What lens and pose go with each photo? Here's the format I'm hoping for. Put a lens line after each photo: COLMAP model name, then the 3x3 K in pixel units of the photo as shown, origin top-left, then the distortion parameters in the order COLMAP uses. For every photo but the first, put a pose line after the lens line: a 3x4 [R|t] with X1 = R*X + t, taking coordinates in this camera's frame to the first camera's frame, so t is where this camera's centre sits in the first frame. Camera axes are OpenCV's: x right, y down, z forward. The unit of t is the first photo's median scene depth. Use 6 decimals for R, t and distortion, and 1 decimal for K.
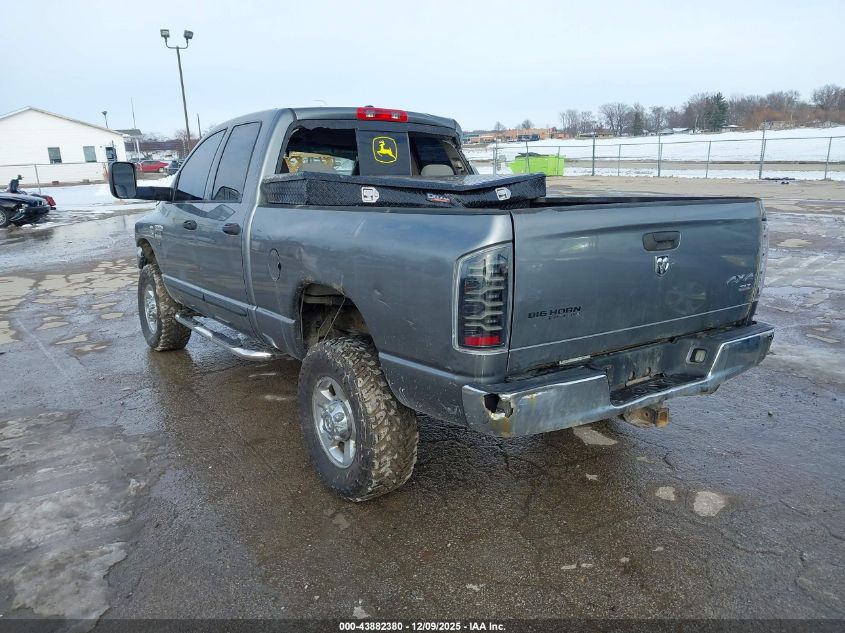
lens RADIAL K [[676.5, 0, 417.3], [0, 676.5, 317.2], [0, 0, 1]] dist [0.083119, -0.115189]
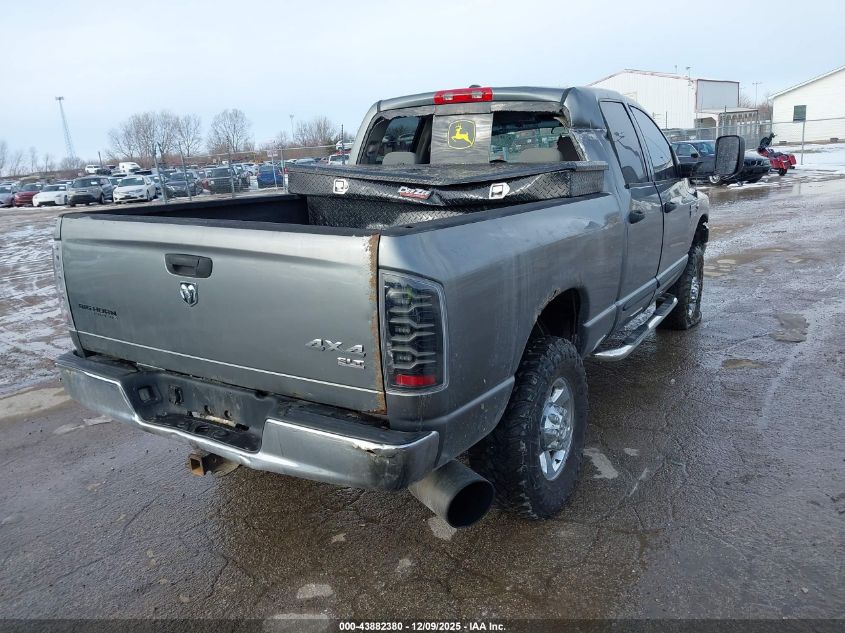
lens RADIAL K [[676.5, 0, 417.3], [0, 676.5, 317.2], [0, 0, 1]] dist [0.083119, -0.115189]
pose [[0.378330, 0.225727, -0.897727, 0.988807], [-0.162562, 0.970942, 0.175628, -0.194257], [0.911285, 0.079491, 0.404031, 0.727195]]
